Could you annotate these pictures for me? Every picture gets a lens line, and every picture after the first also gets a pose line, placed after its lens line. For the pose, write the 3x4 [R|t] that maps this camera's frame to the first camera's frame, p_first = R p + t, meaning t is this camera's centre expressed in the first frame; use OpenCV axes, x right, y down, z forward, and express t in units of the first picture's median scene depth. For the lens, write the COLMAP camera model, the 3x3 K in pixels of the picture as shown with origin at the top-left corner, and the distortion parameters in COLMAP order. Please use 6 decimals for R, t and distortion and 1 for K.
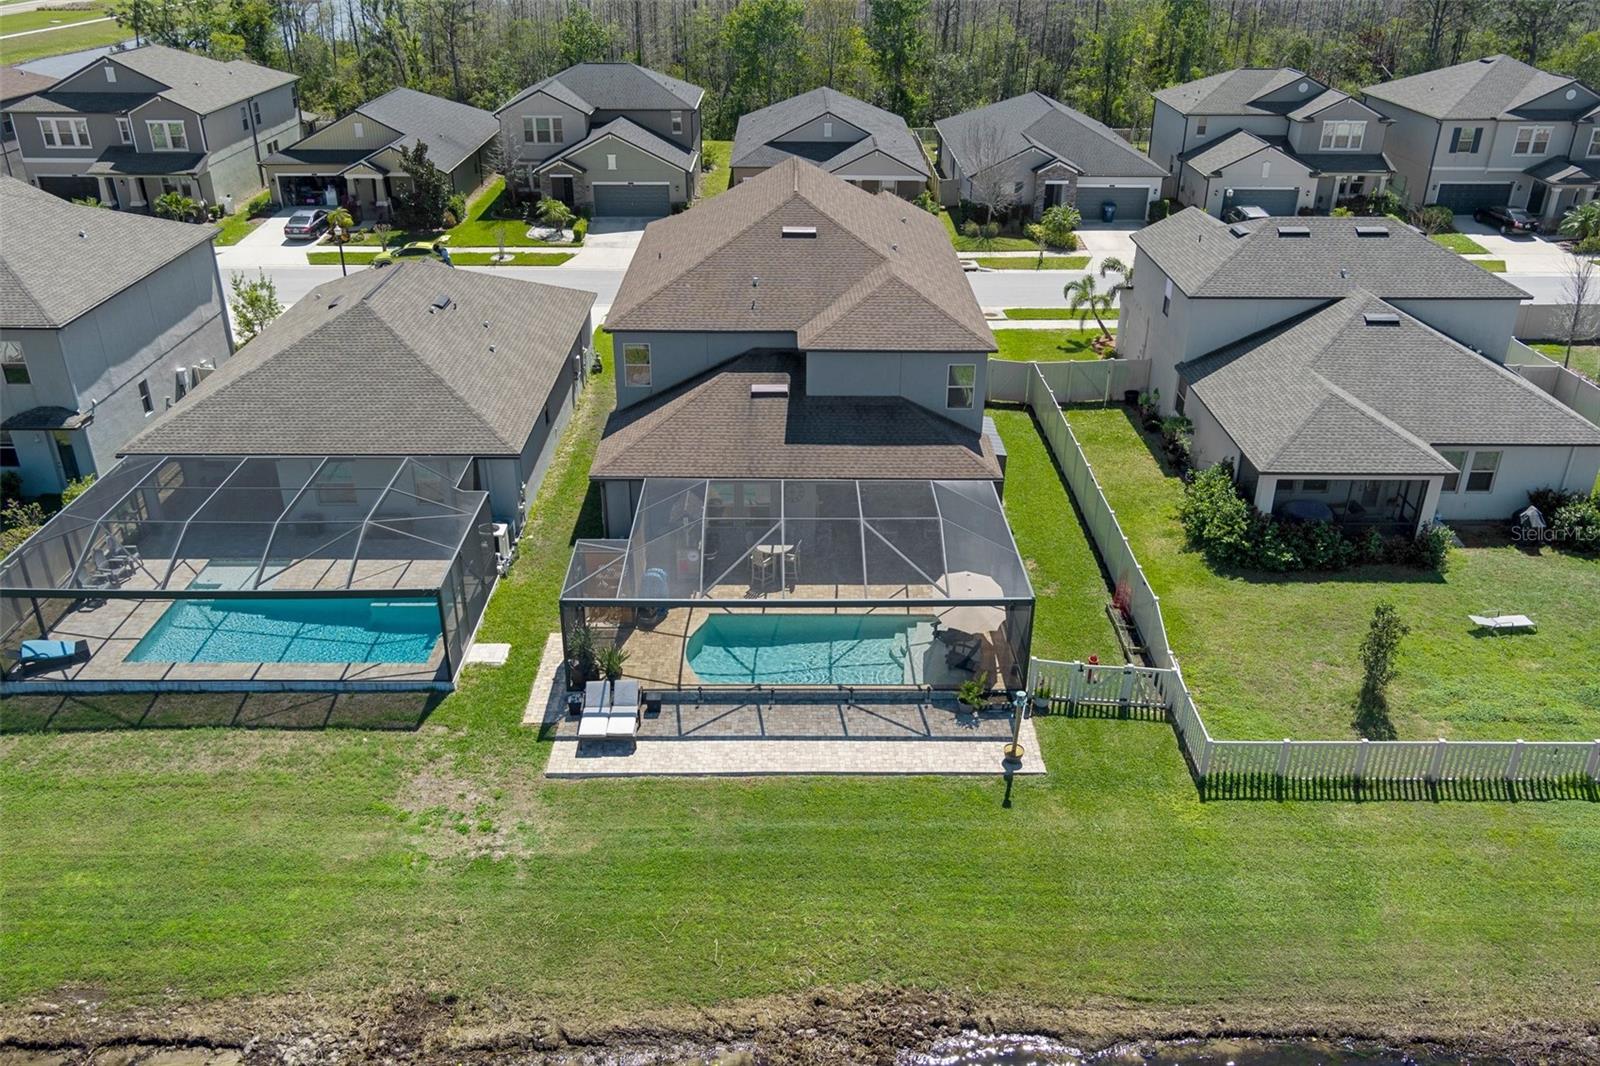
lens RADIAL K [[1280.9, 0, 803.6], [0, 1280.9, 535.2], [0, 0, 1]] dist [-0.000543, 0.010640]
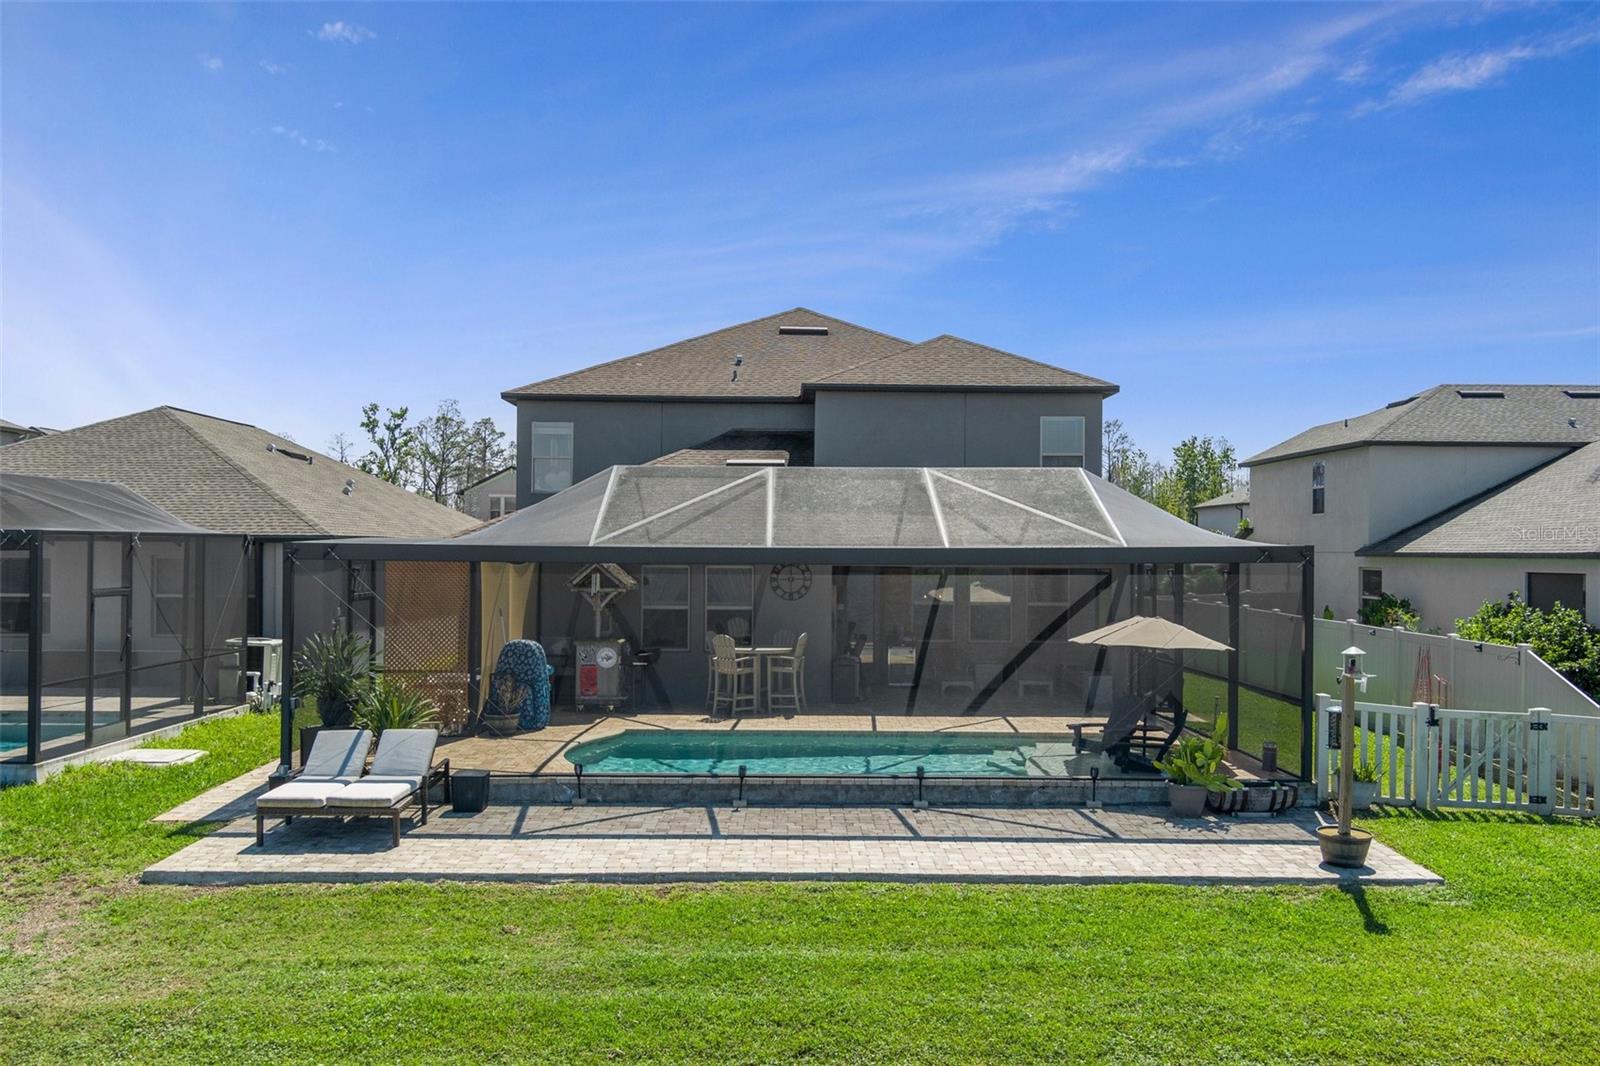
lens RADIAL K [[1280.9, 0, 803.6], [0, 1280.9, 535.2], [0, 0, 1]] dist [-0.000543, 0.010640]
pose [[0.999994, 0.001946, -0.002690, -0.002192], [-0.002965, 0.887836, -0.460151, 0.260041], [0.001493, 0.460157, 0.887837, 0.585543]]
